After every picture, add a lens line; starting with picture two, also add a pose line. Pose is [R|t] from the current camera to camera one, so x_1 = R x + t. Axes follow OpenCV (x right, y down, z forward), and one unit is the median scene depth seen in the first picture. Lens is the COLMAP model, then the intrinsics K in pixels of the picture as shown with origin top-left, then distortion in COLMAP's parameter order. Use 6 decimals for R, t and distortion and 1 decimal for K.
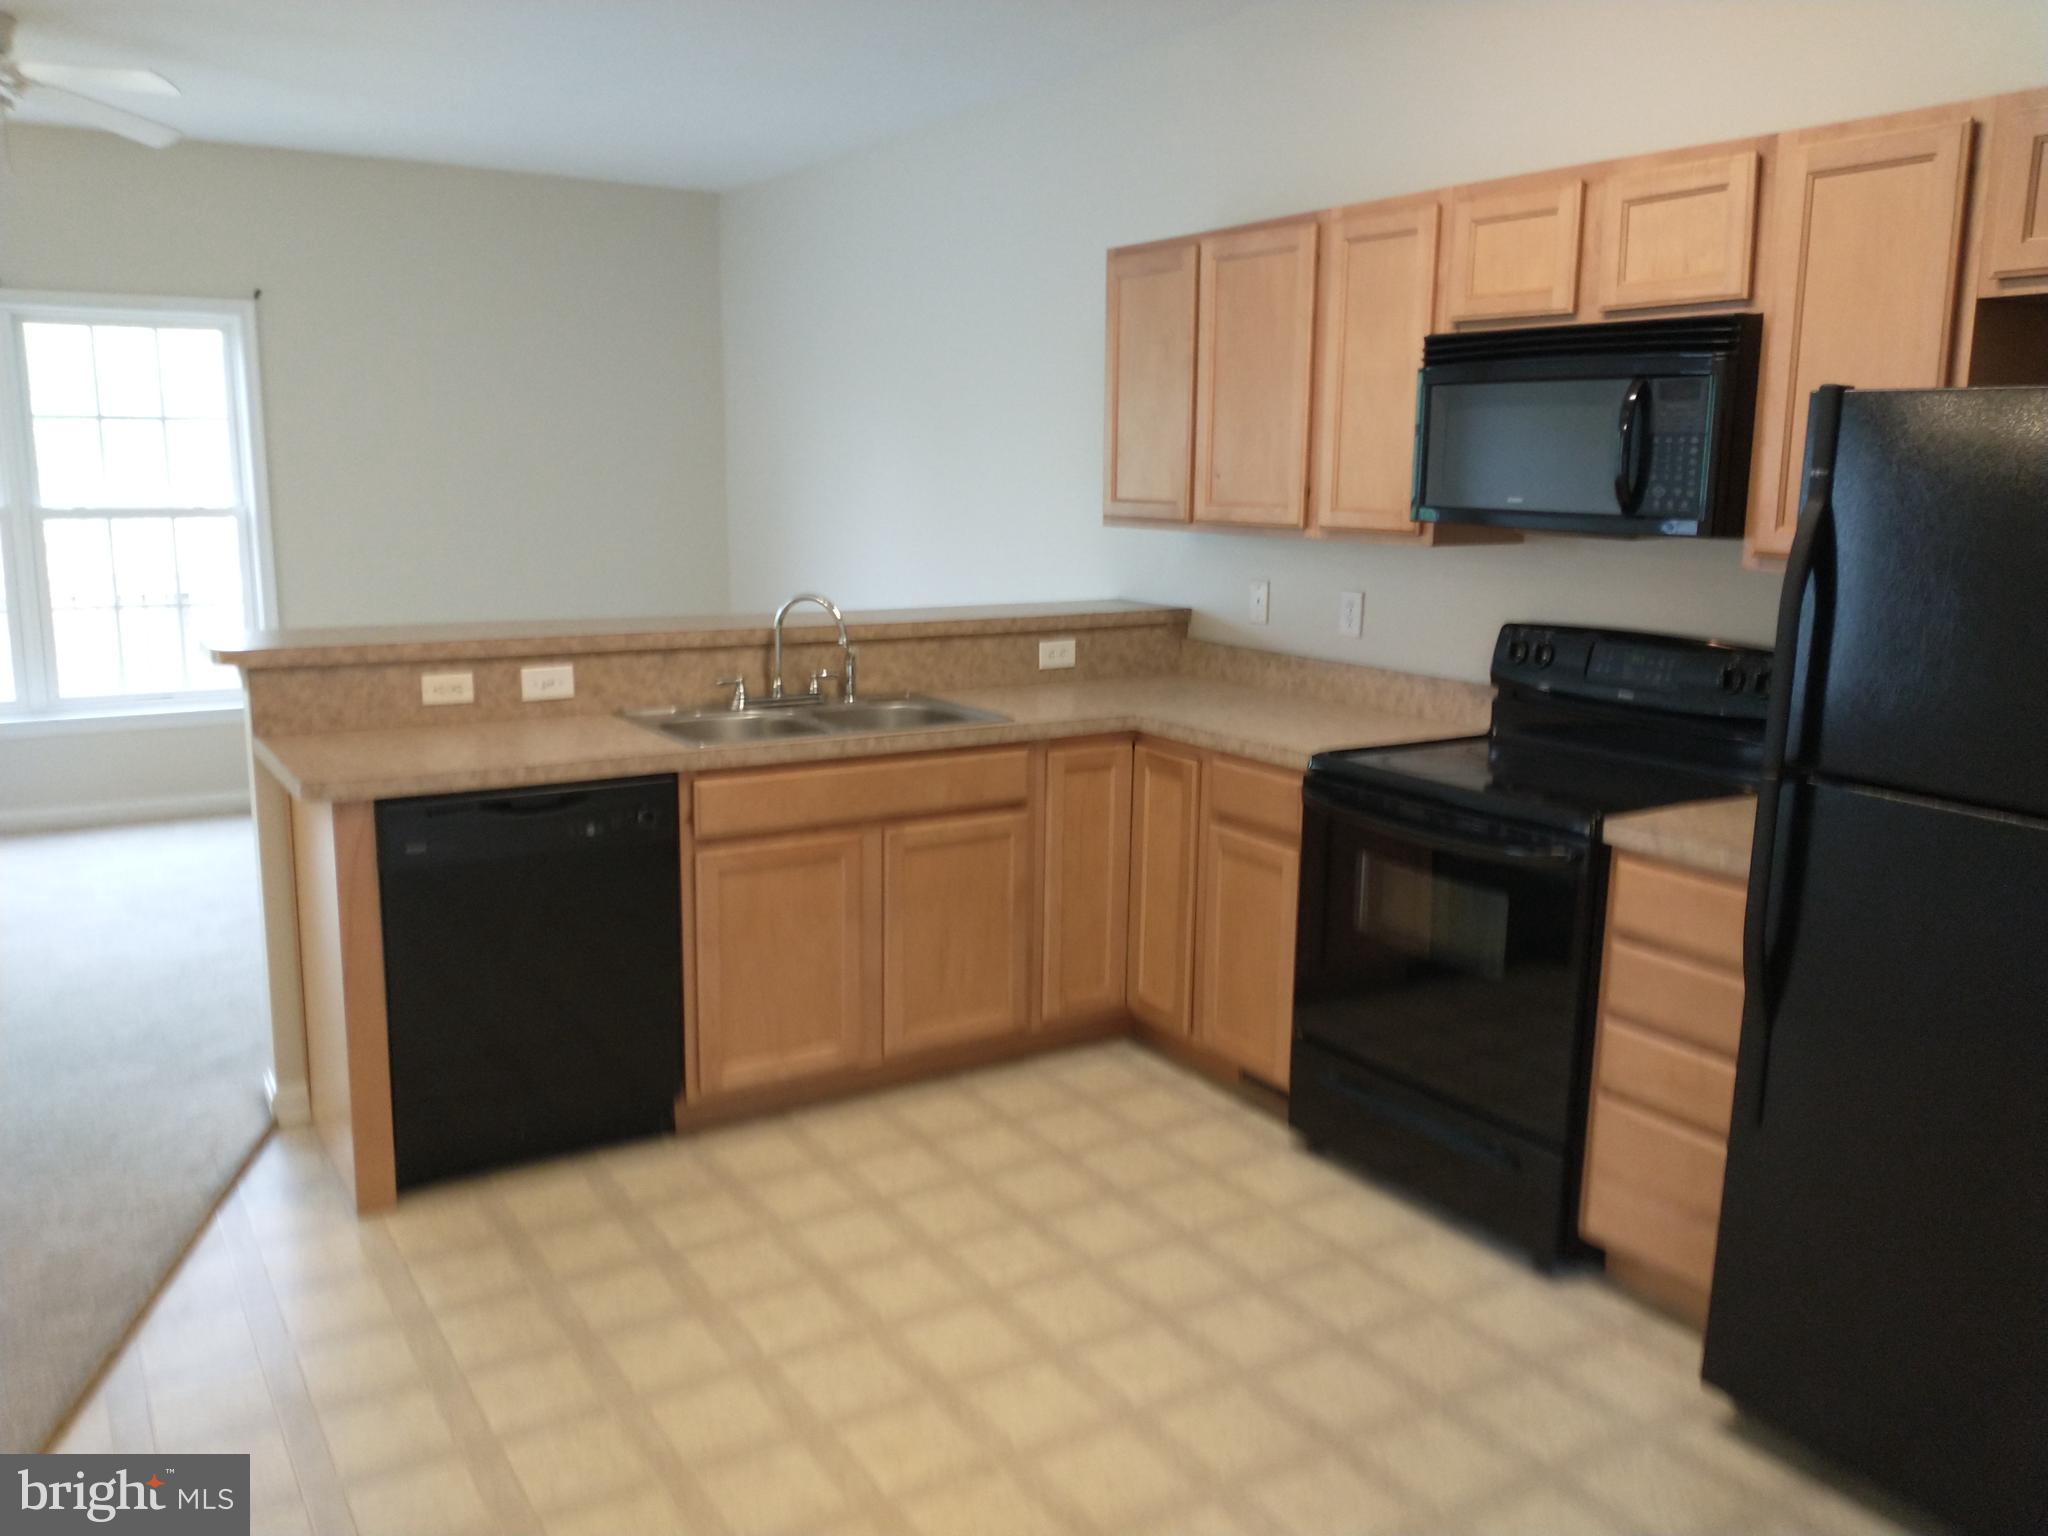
lens RADIAL K [[1646.3, 0, 1029.8], [0, 1646.3, 786.1], [0, 0, 1]] dist [0.060833, -0.107841]
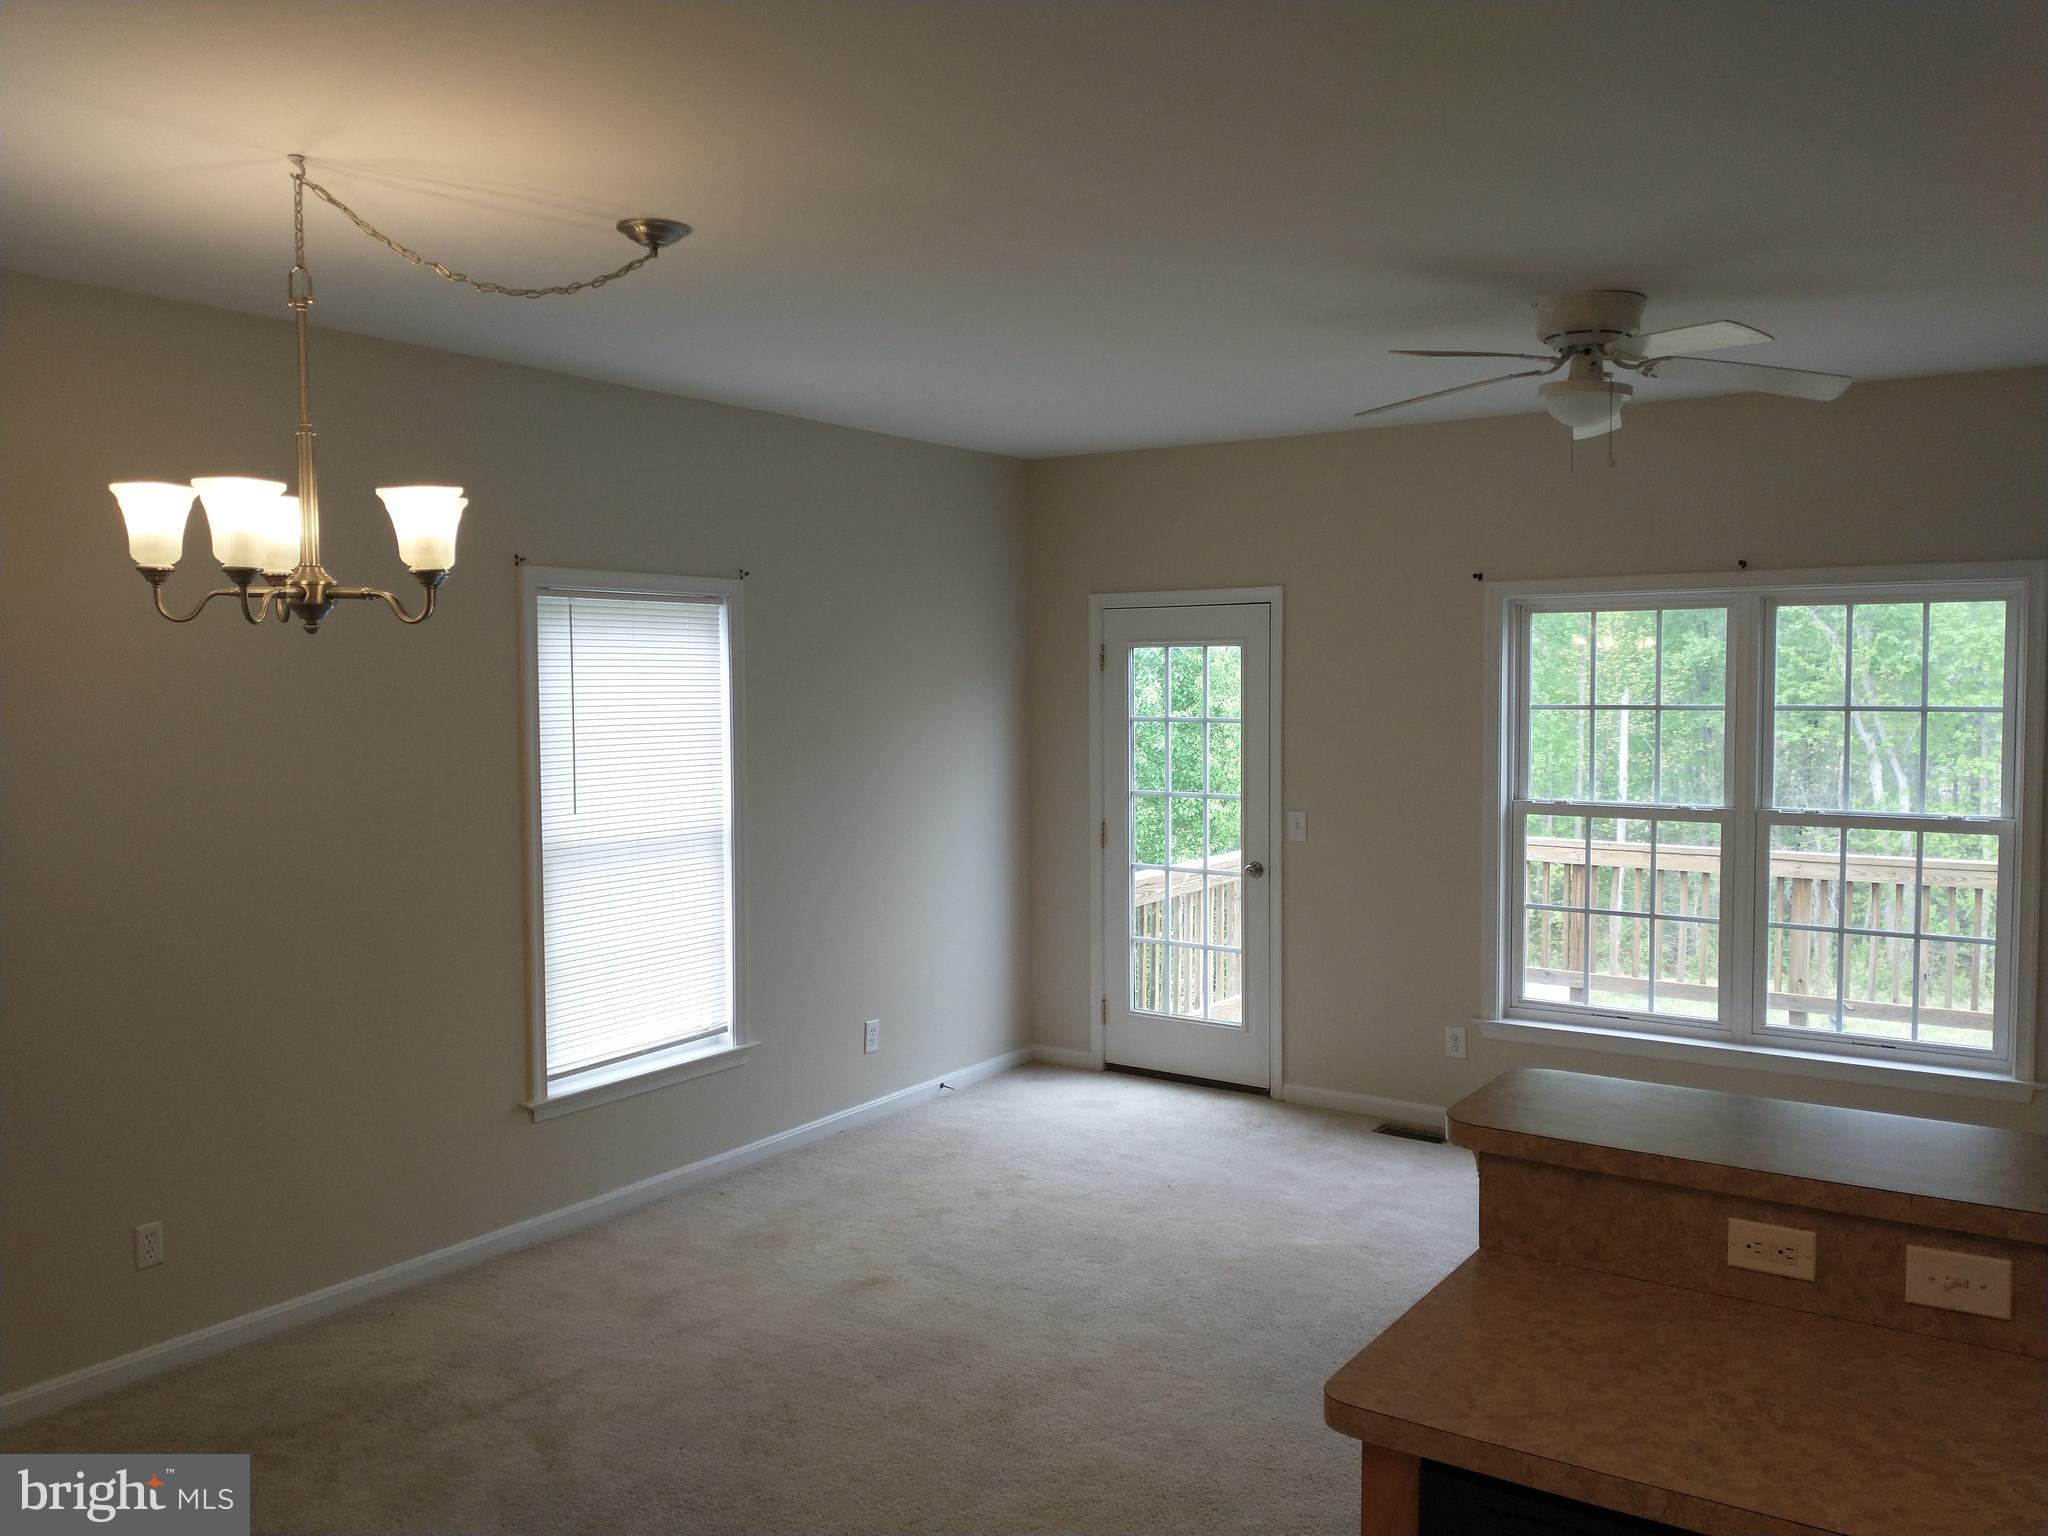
lens RADIAL K [[1646.3, 0, 1041.6], [0, 1646.3, 755.3], [0, 0, 1]] dist [0.060833, -0.107841]
pose [[0.412282, 0.031759, -0.910503, 0.079140], [-0.166767, 0.985137, -0.041151, -0.170569], [0.895663, 0.168808, 0.411451, 0.508689]]
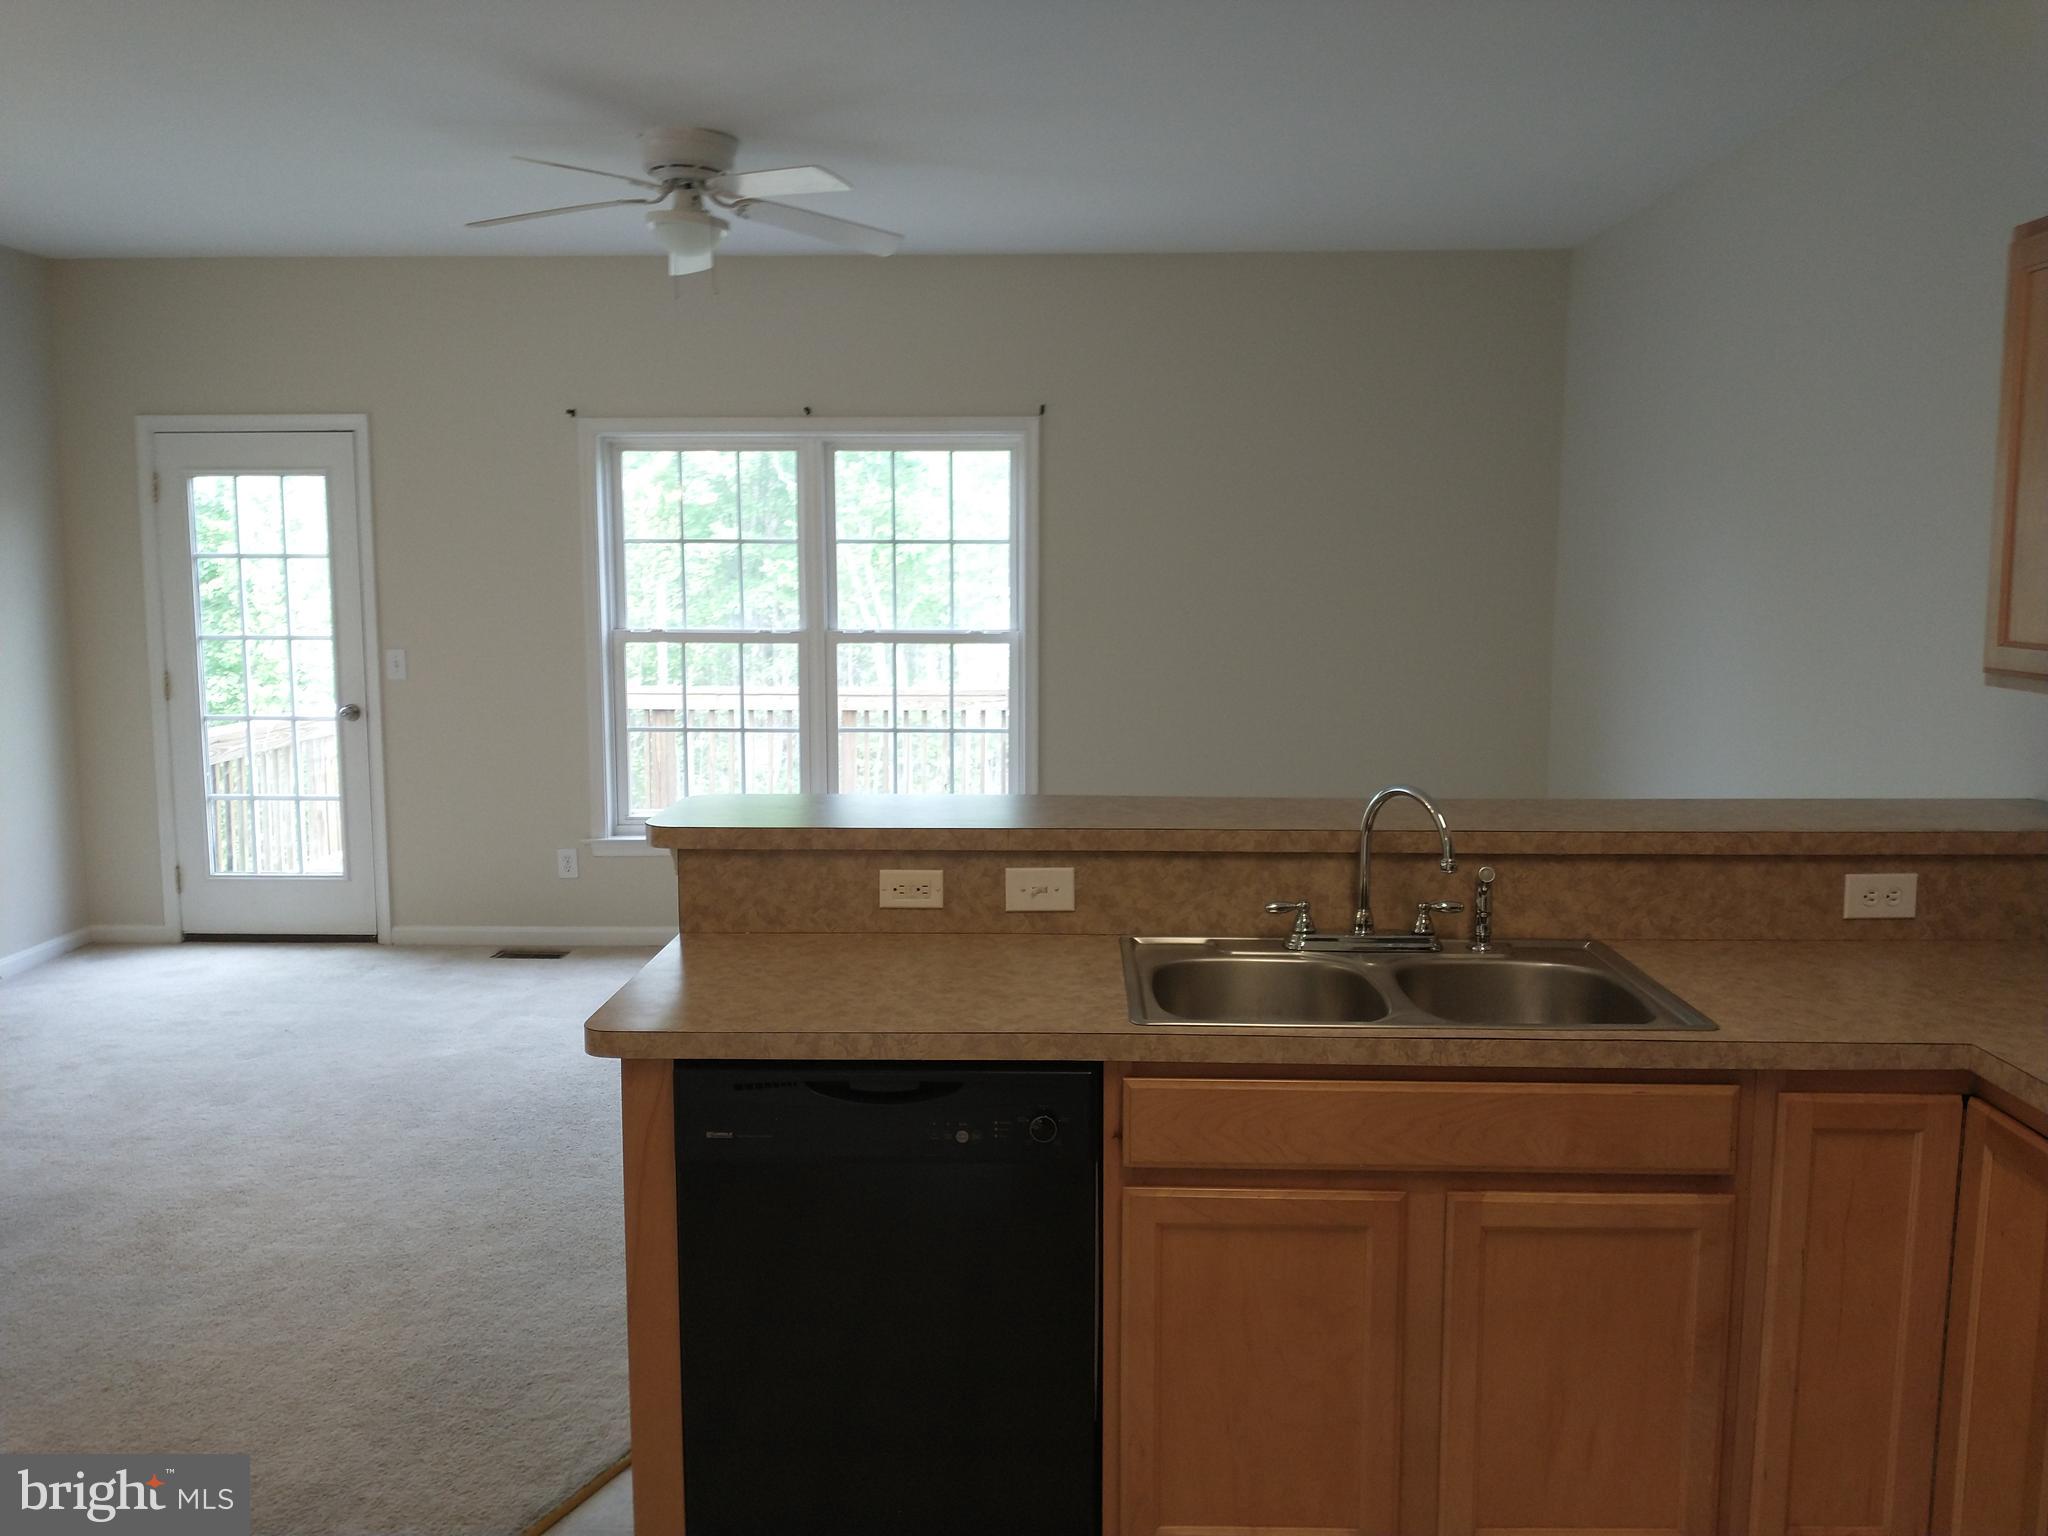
lens RADIAL K [[1646.3, 0, 1034.4], [0, 1646.3, 767.1], [0, 0, 1]] dist [0.060833, -0.107841]
pose [[0.835046, 0.053537, -0.547570, 0.110698], [-0.094002, 0.994503, -0.046118, -0.087829], [0.542091, 0.089983, 0.835488, 0.407341]]
